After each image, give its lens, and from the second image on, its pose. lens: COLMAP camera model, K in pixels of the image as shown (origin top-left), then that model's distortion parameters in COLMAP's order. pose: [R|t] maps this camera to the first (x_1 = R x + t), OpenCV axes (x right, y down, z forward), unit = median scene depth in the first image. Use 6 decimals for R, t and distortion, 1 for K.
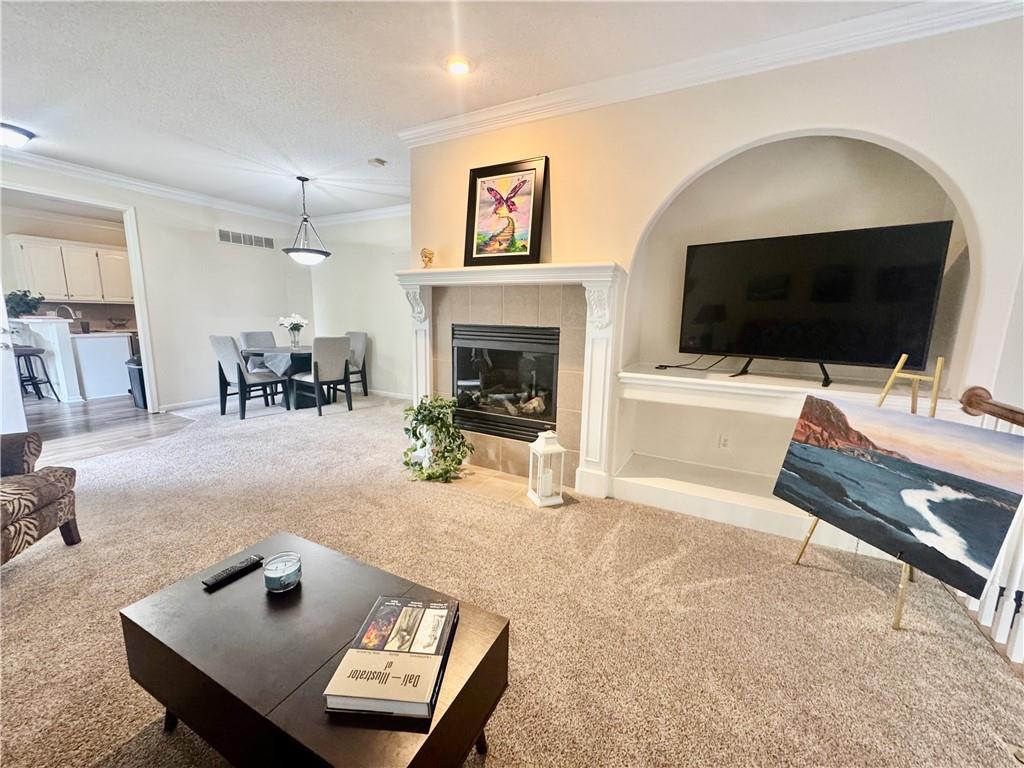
lens RADIAL K [[408.5, 0, 511.7], [0, 408.5, 383.4], [0, 0, 1]] dist [-0.004349, 0.000727]
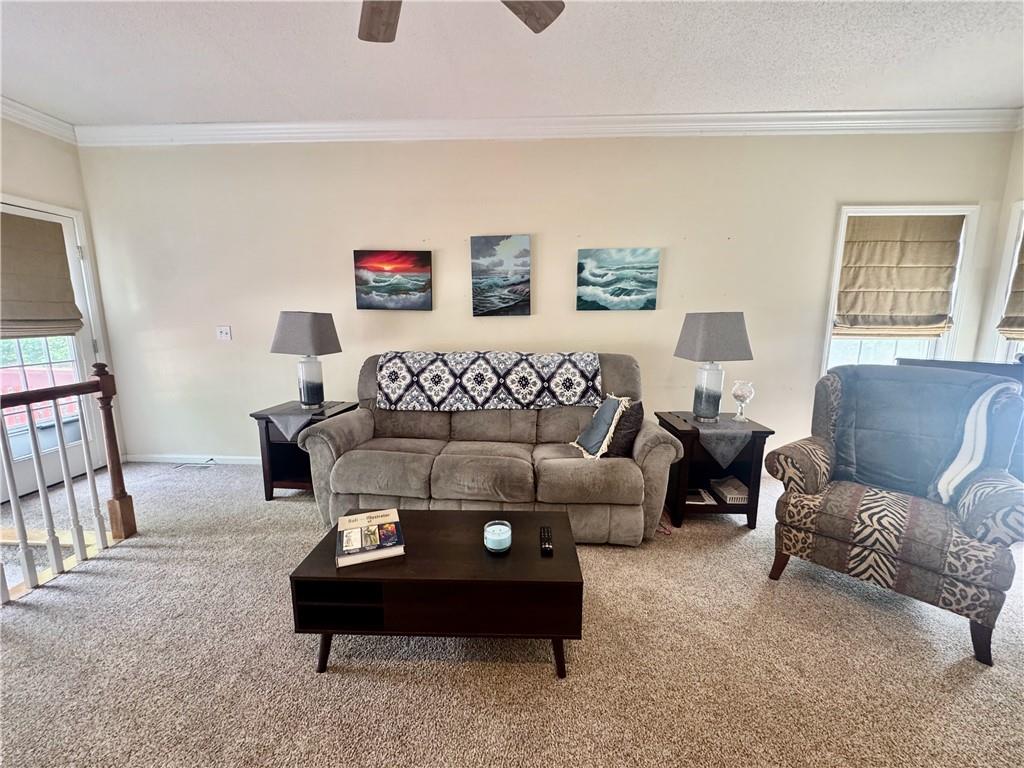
lens RADIAL K [[408.5, 0, 511.7], [0, 408.5, 383.4], [0, 0, 1]] dist [-0.004349, 0.000727]
pose [[-0.906772, 0.044399, -0.419277, -0.045293], [-0.091548, 0.949981, 0.298589, -0.141416], [0.411563, 0.309136, -0.857351, 0.803589]]
